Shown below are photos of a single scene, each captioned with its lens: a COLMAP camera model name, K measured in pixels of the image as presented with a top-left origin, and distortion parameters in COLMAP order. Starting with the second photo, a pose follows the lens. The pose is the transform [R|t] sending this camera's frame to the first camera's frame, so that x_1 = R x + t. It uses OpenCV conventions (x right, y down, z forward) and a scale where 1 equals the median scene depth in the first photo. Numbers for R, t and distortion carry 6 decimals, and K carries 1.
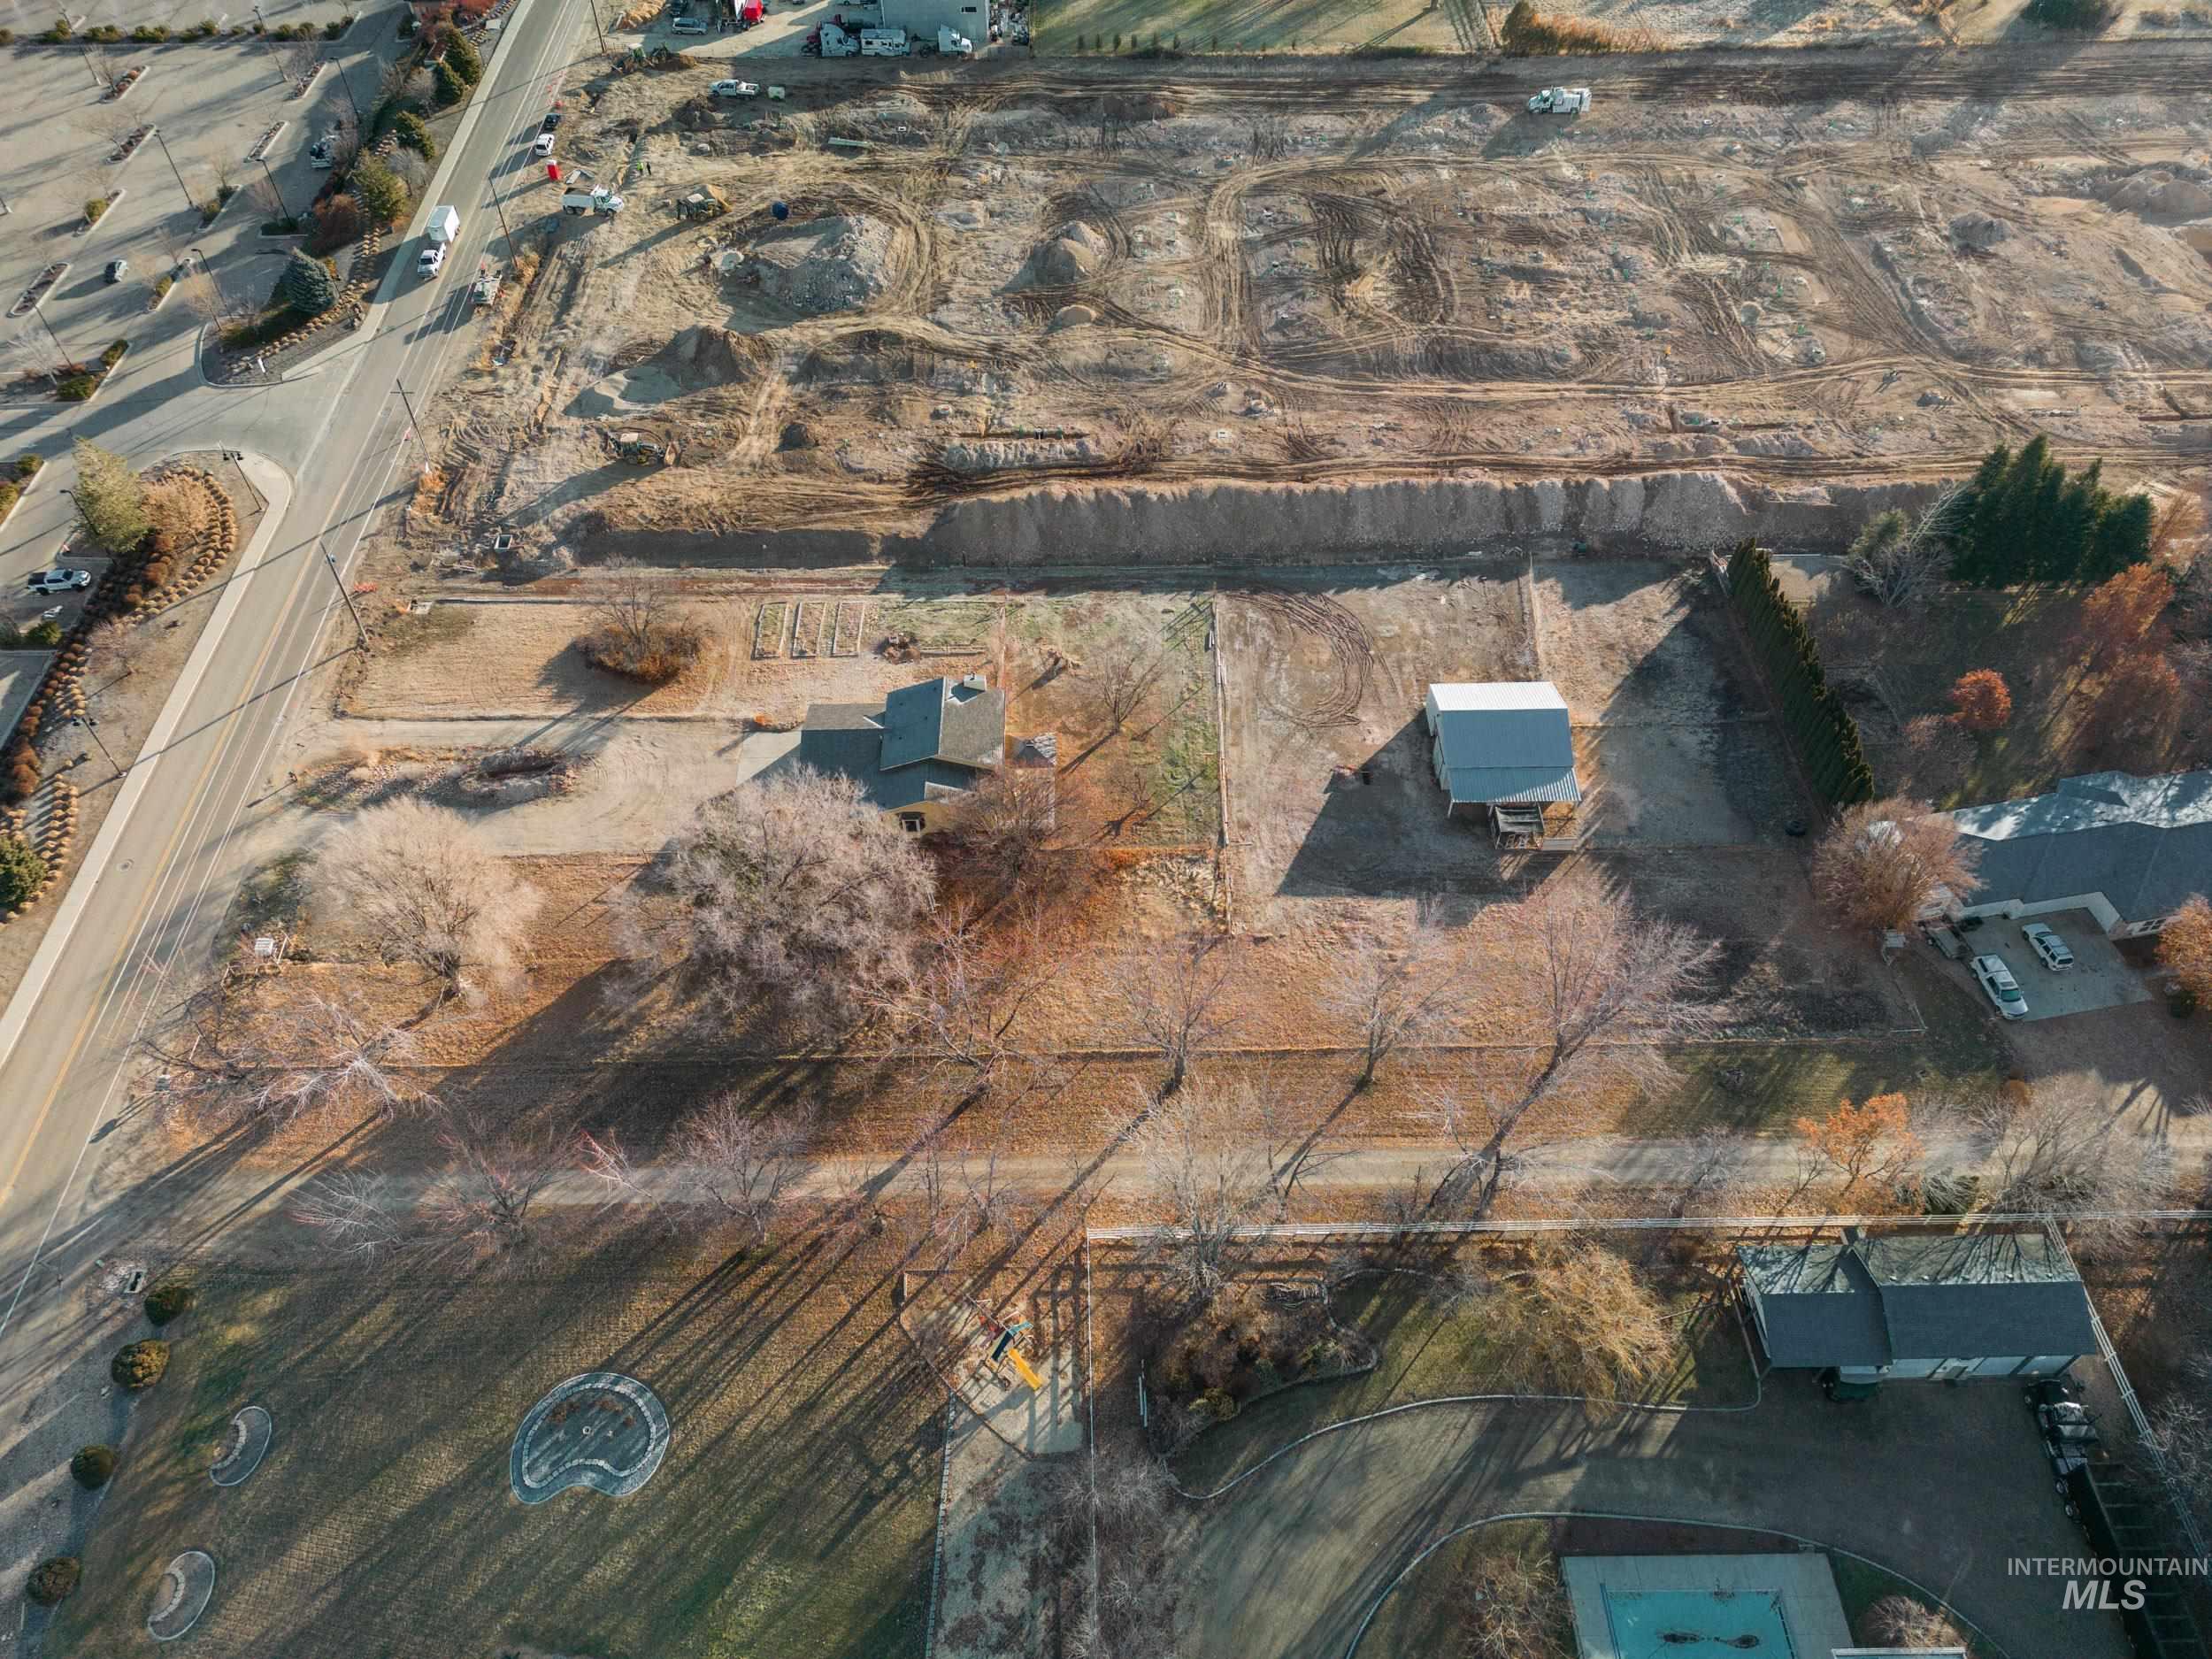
lens RADIAL K [[1538.8, 0, 1106.0], [0, 1538.8, 829.5], [0, 0, 1]] dist [0.040330, -0.006512]
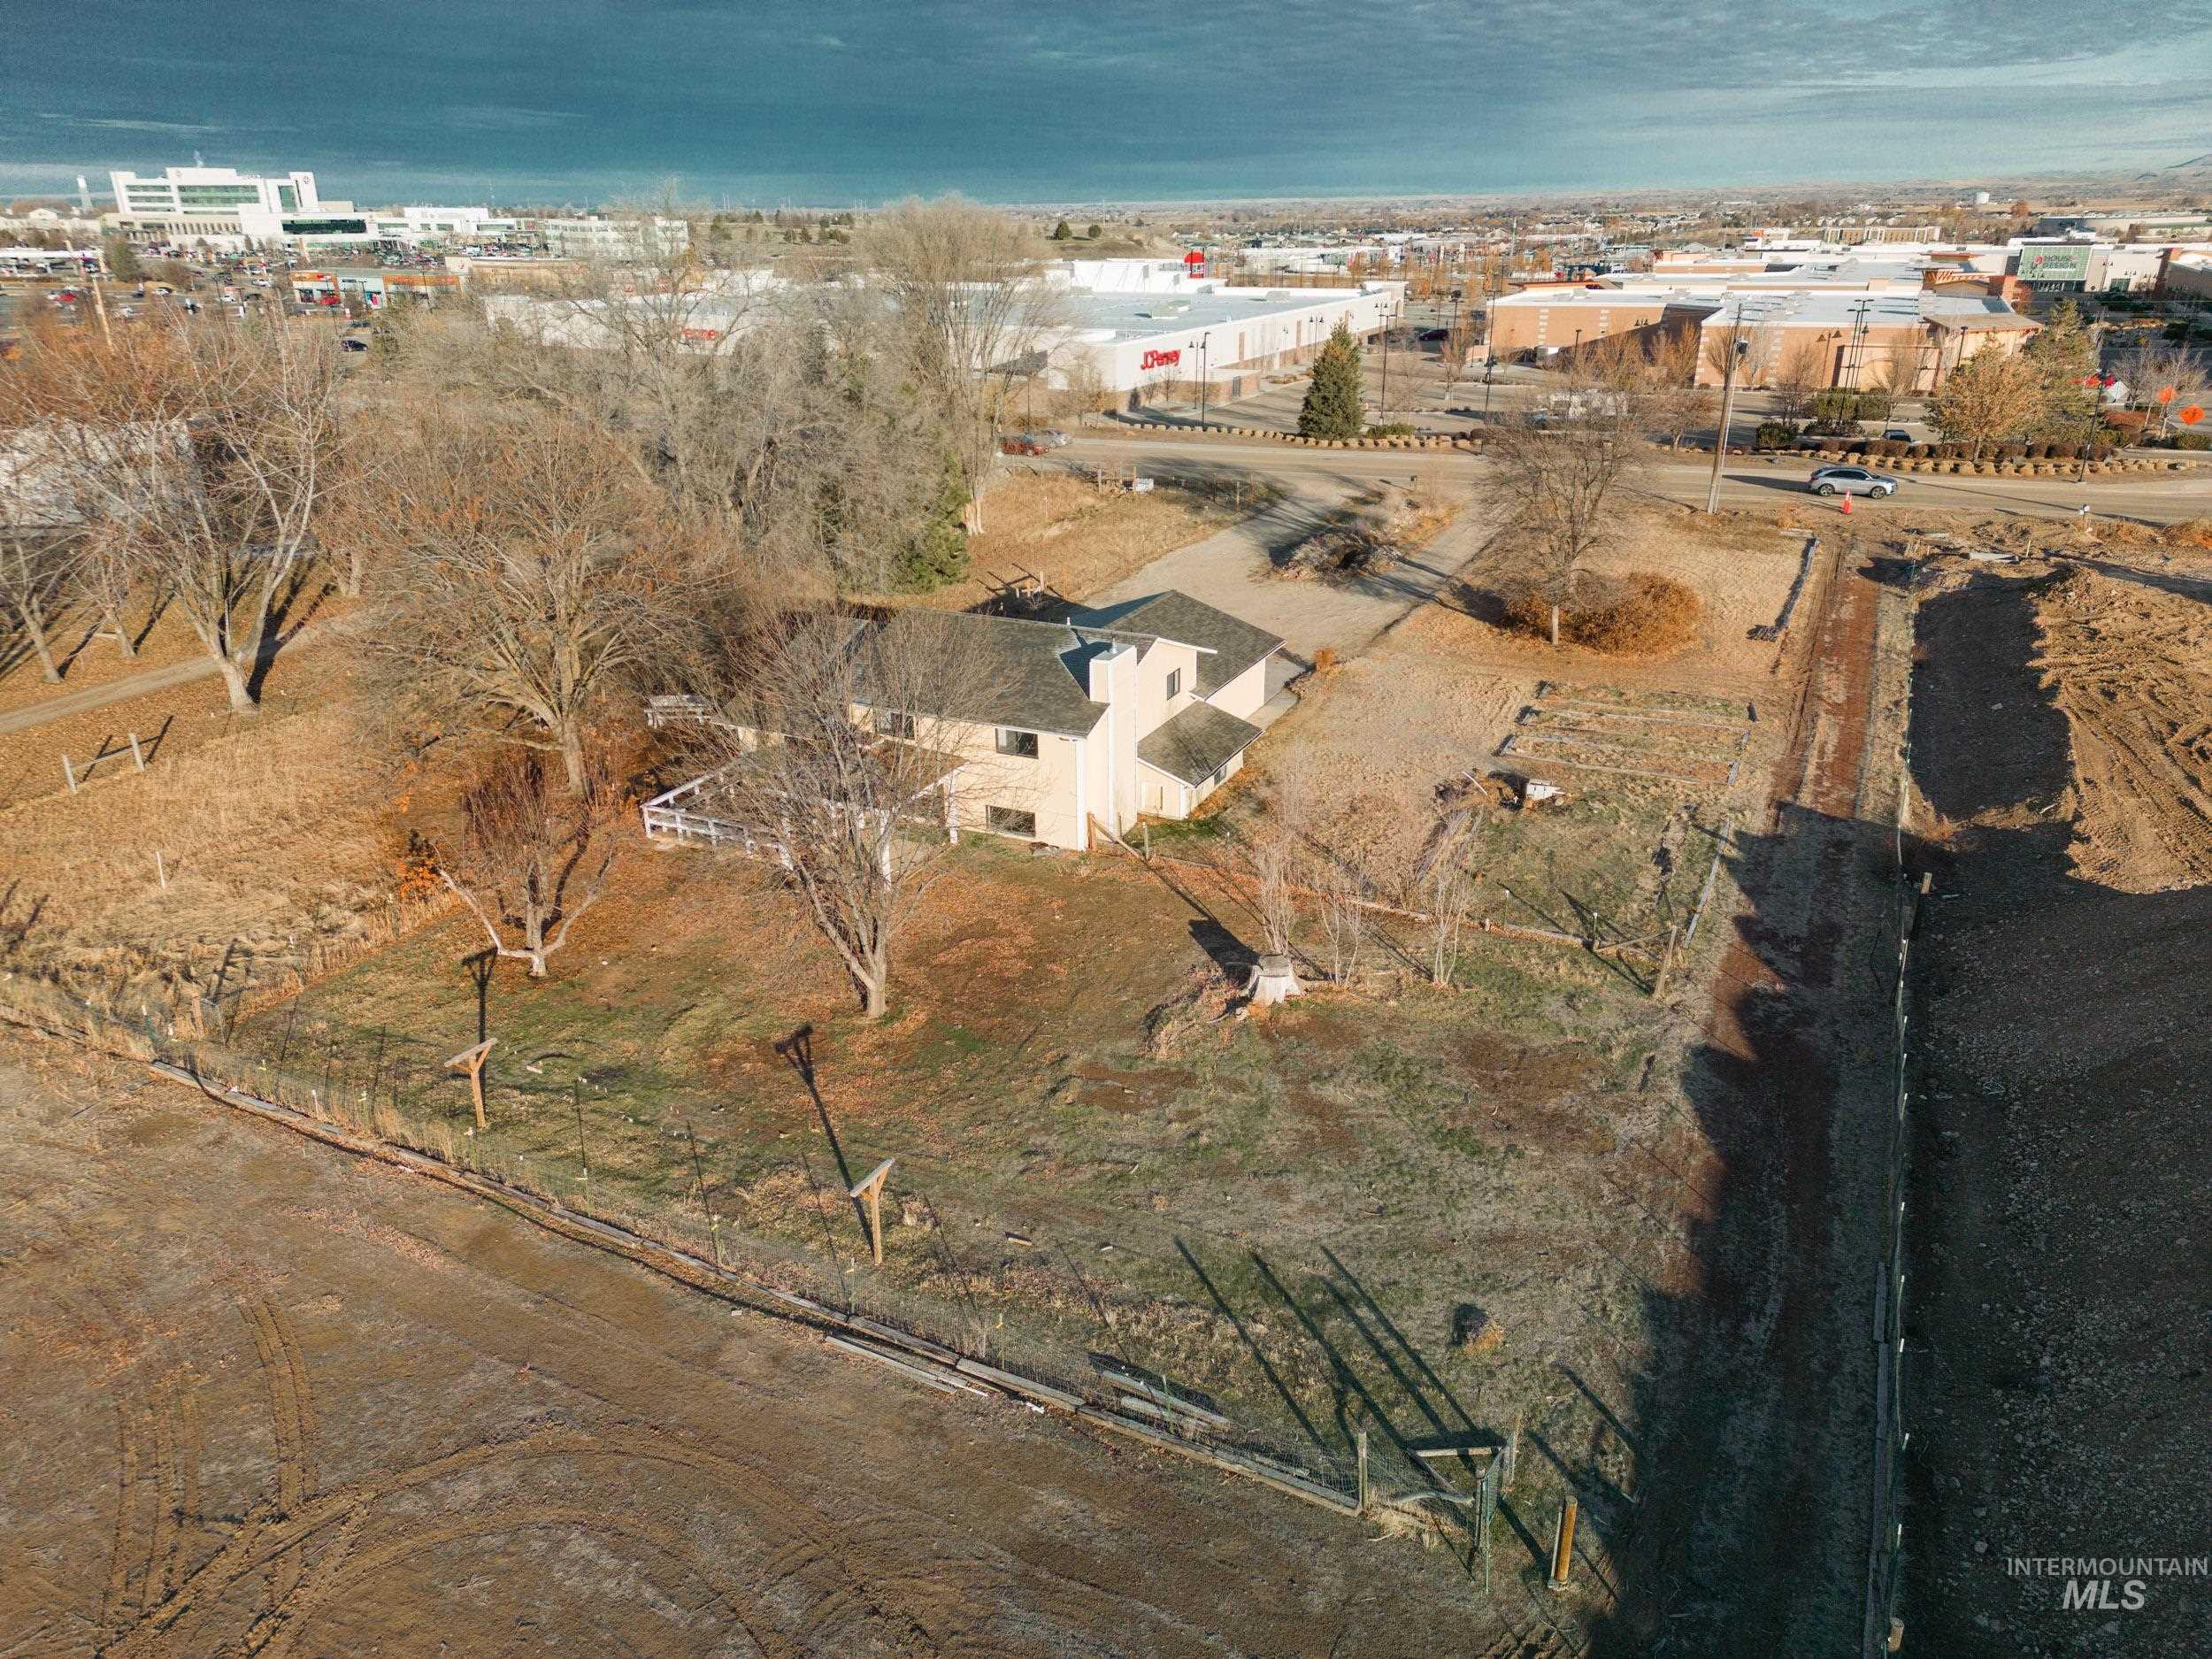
lens RADIAL K [[1538.8, 0, 1106.0], [0, 1538.8, 829.5], [0, 0, 1]] dist [0.040330, -0.006512]
pose [[-0.454712, 0.349632, -0.819142, 0.188861], [-0.670676, 0.470750, 0.573226, -0.243815], [0.586030, 0.810032, 0.020434, 0.909121]]
